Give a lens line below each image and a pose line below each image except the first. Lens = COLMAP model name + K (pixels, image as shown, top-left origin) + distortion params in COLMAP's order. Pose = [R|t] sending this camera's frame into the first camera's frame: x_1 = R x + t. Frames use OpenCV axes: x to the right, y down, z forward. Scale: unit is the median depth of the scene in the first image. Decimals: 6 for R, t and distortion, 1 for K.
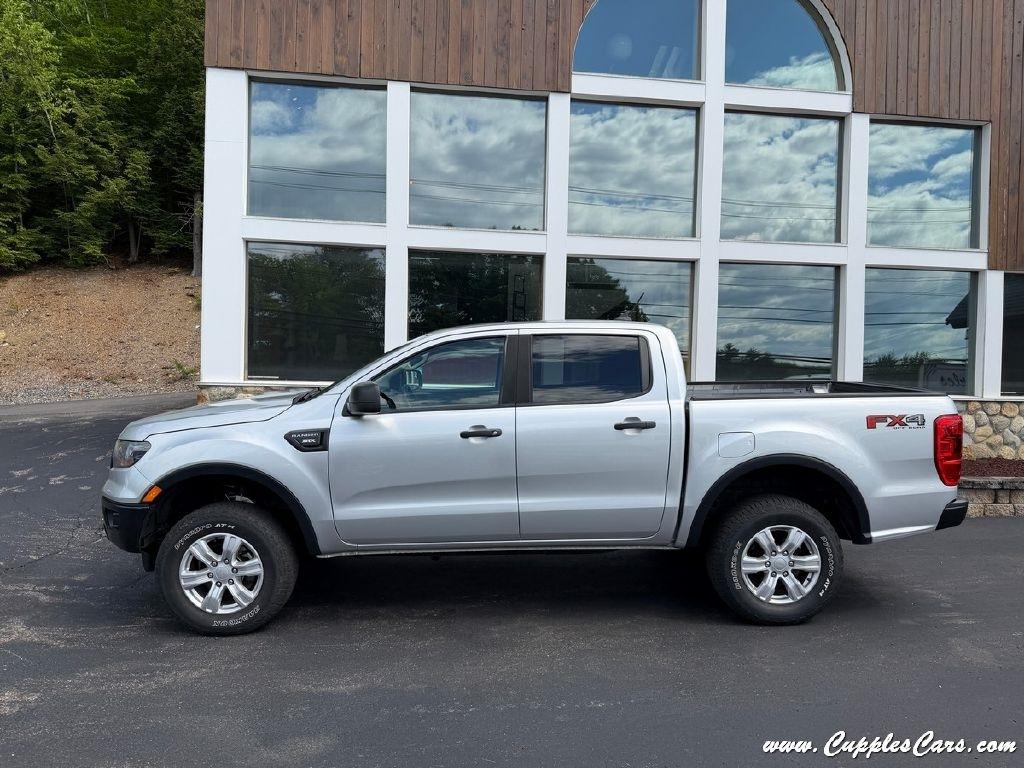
lens RADIAL K [[717.0, 0, 512.0], [0, 717.0, 384.0], [0, 0, 1]] dist [0.077077, -0.095695]
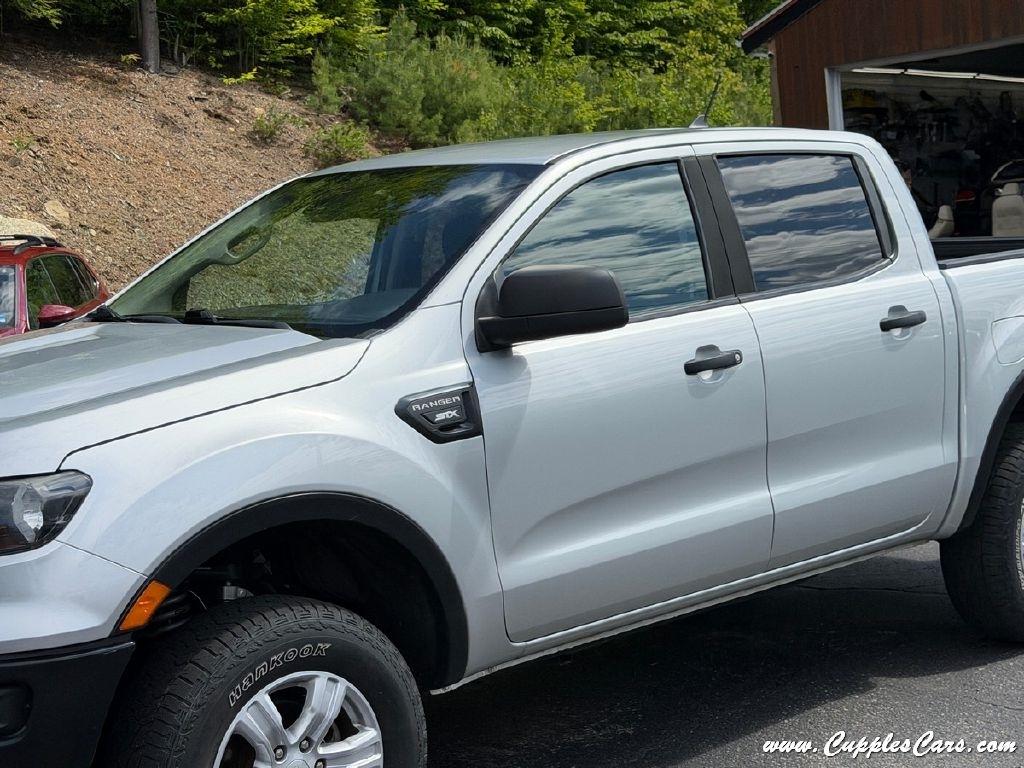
lens RADIAL K [[1756.6, 0, 512.0], [0, 1756.6, 384.0], [0, 0, 1]] dist [0.137501, -0.108429]
pose [[0.753931, -0.100981, 0.649147, -0.898257], [0.082337, 0.994849, 0.059131, 0.002586], [-0.651774, 0.008868, 0.758362, 0.191481]]
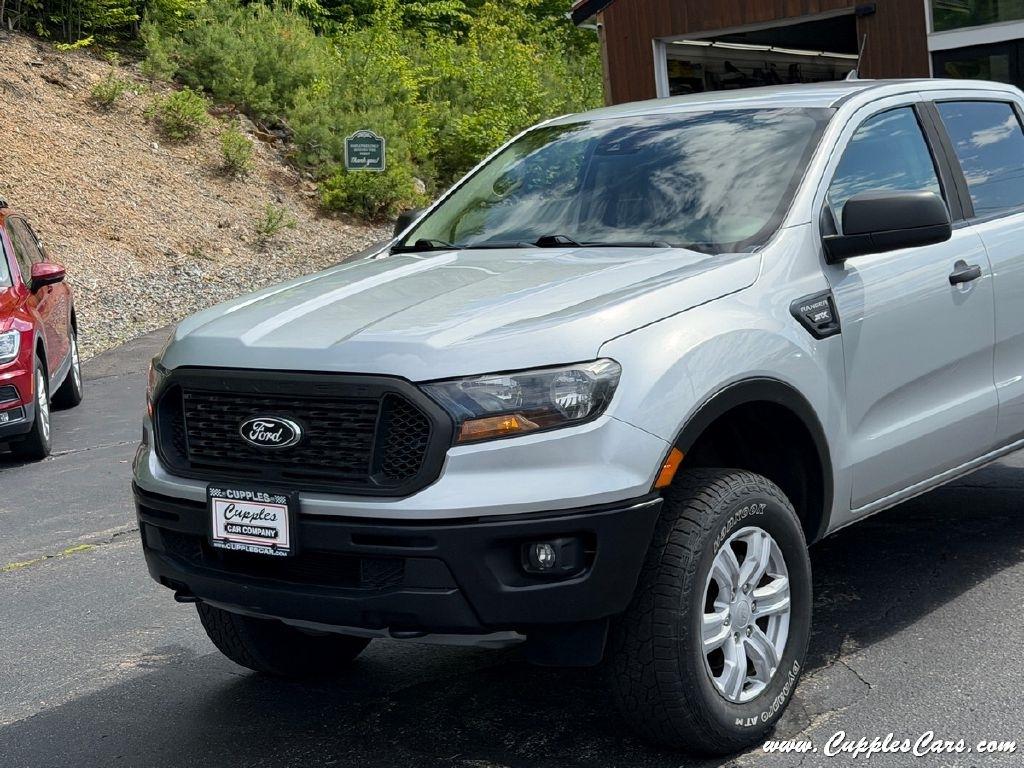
lens RADIAL K [[1756.6, 0, 512.0], [0, 1756.6, 384.0], [0, 0, 1]] dist [0.137501, -0.108429]
pose [[0.639159, -0.128333, 0.758292, -1.327602], [0.094649, 0.991610, 0.088041, -0.003200], [-0.763228, 0.015499, 0.645943, 0.363464]]
